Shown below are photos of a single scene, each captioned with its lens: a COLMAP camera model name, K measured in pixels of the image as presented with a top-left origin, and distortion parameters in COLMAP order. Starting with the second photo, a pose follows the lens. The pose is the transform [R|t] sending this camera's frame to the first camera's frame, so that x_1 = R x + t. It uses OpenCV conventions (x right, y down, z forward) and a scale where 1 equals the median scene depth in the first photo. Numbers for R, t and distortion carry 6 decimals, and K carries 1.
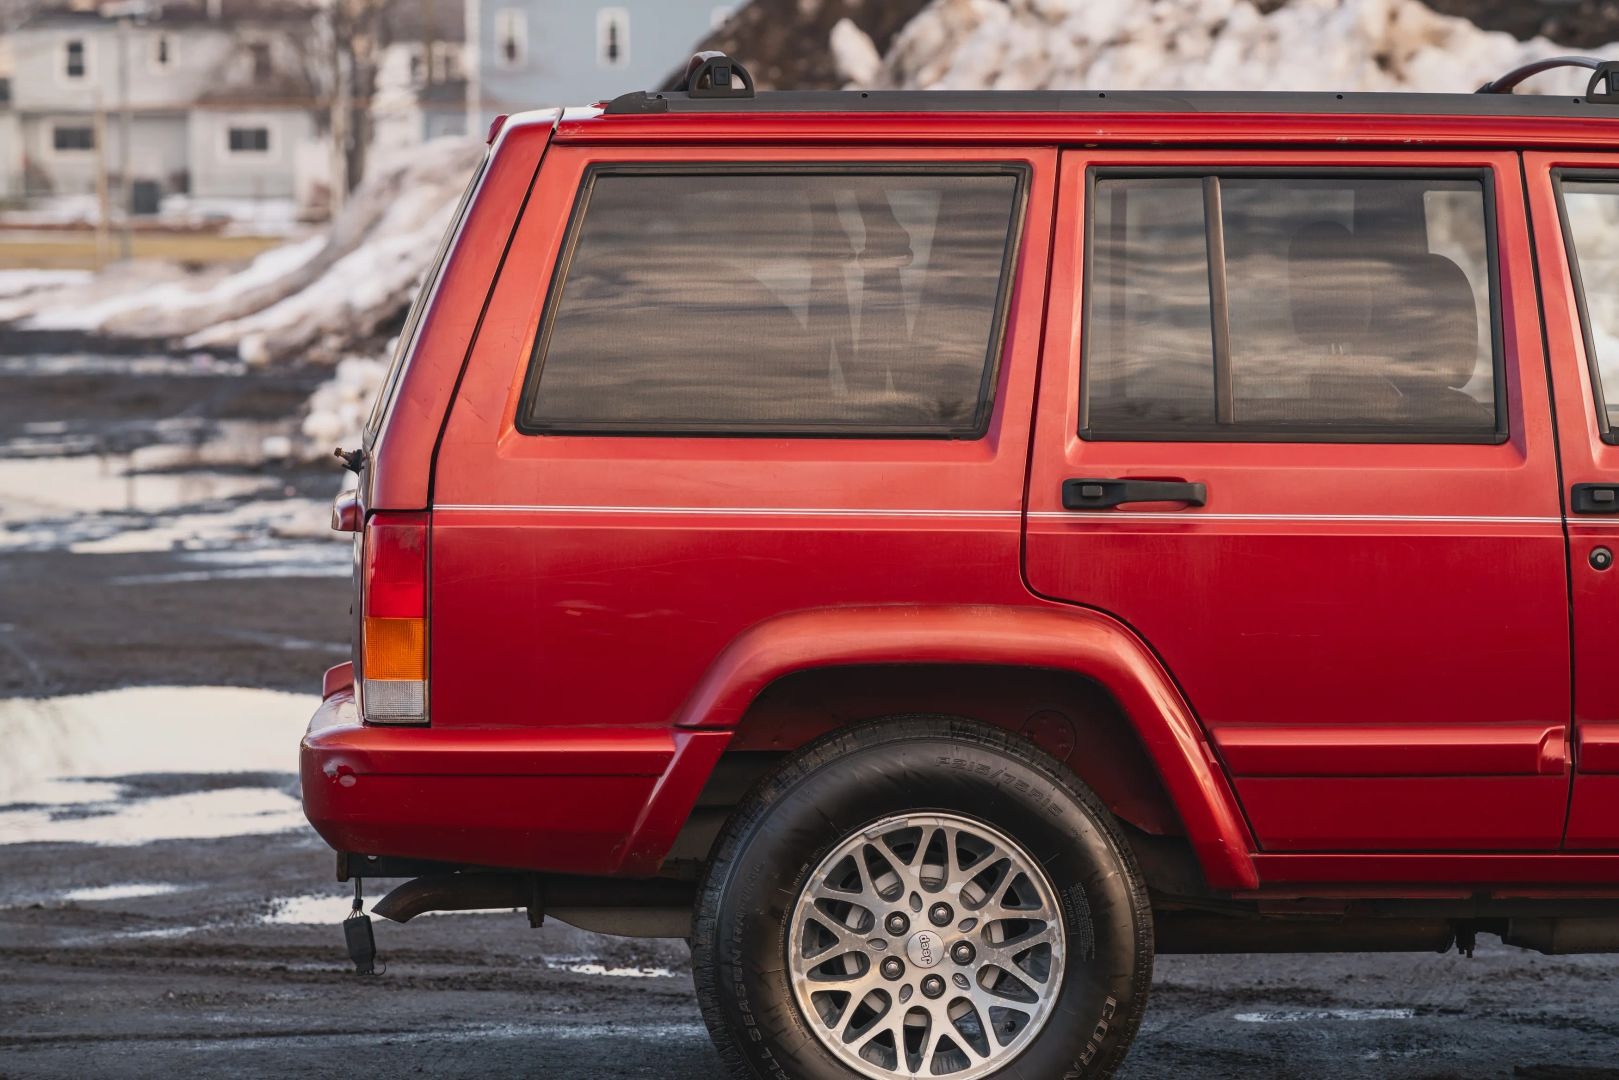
lens RADIAL K [[6082.1, 0, 809.5], [0, 6082.1, 540.0], [0, 0, 1]] dist [0.329246, -2.400234]
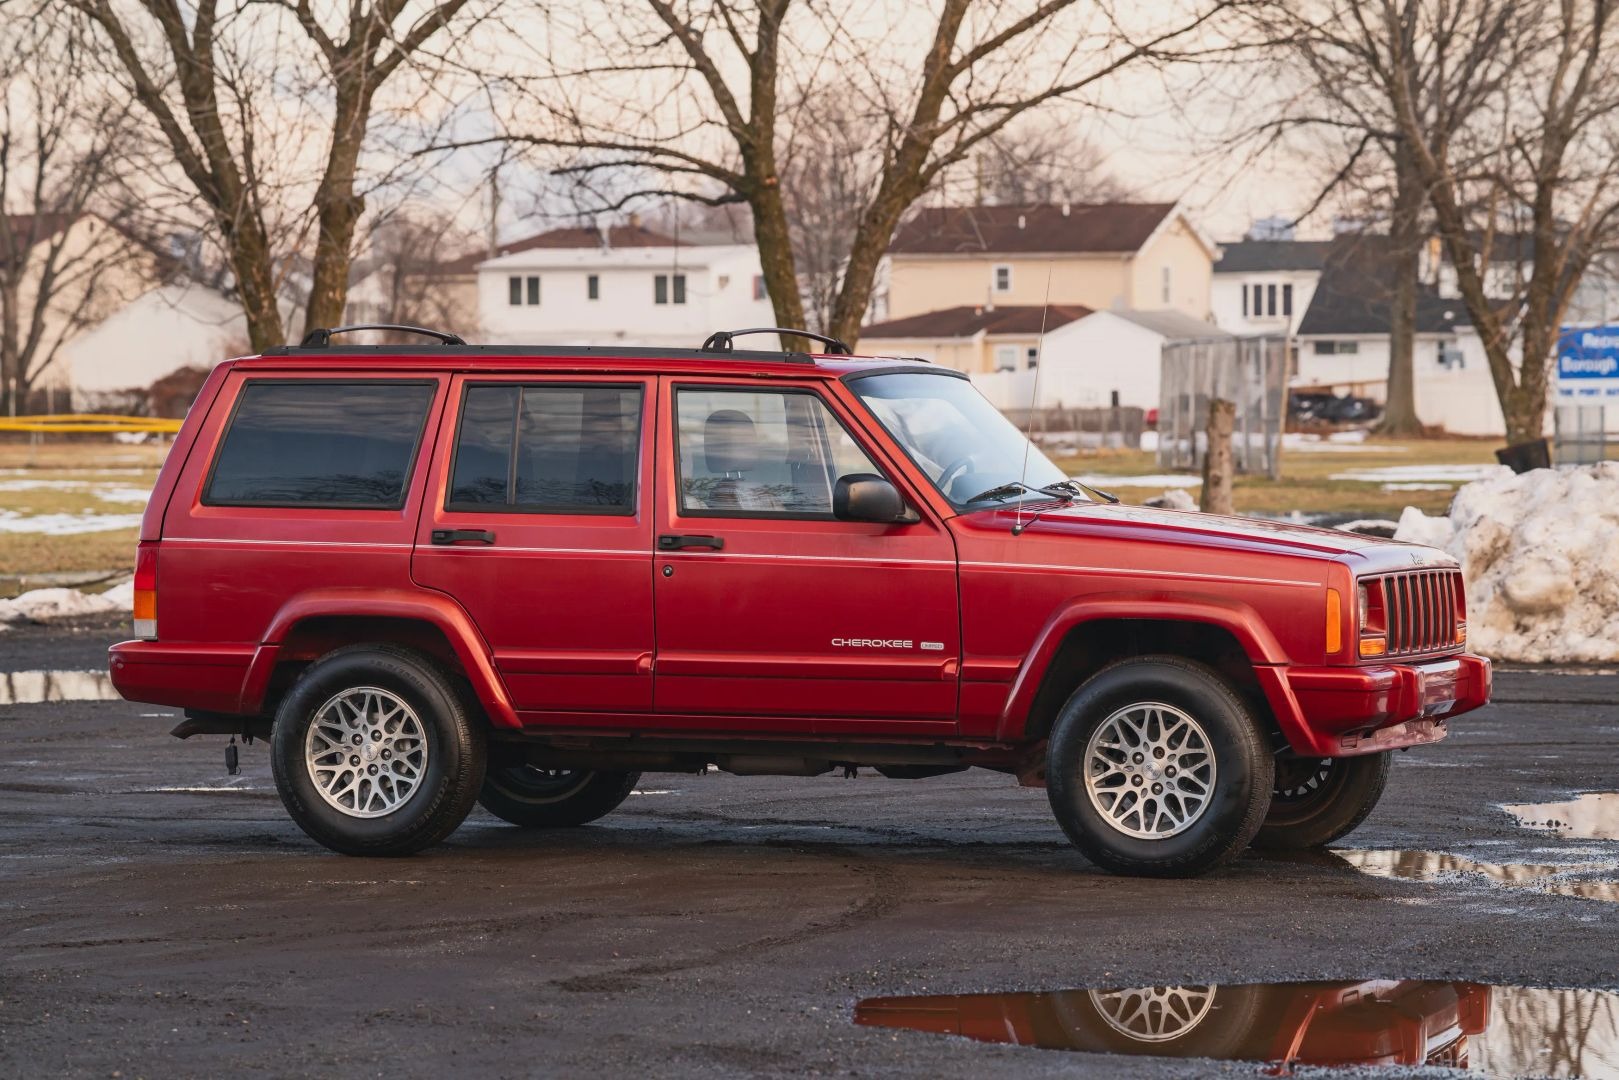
lens RADIAL K [[6082.1, 0, 809.5], [0, 6082.1, 540.0], [0, 0, 1]] dist [0.329246, -2.400234]
pose [[0.925418, 0.012096, -0.378754, 0.958952], [-0.025111, 0.999251, -0.029444, 0.052192], [0.378114, 0.036759, 0.925029, -0.897132]]
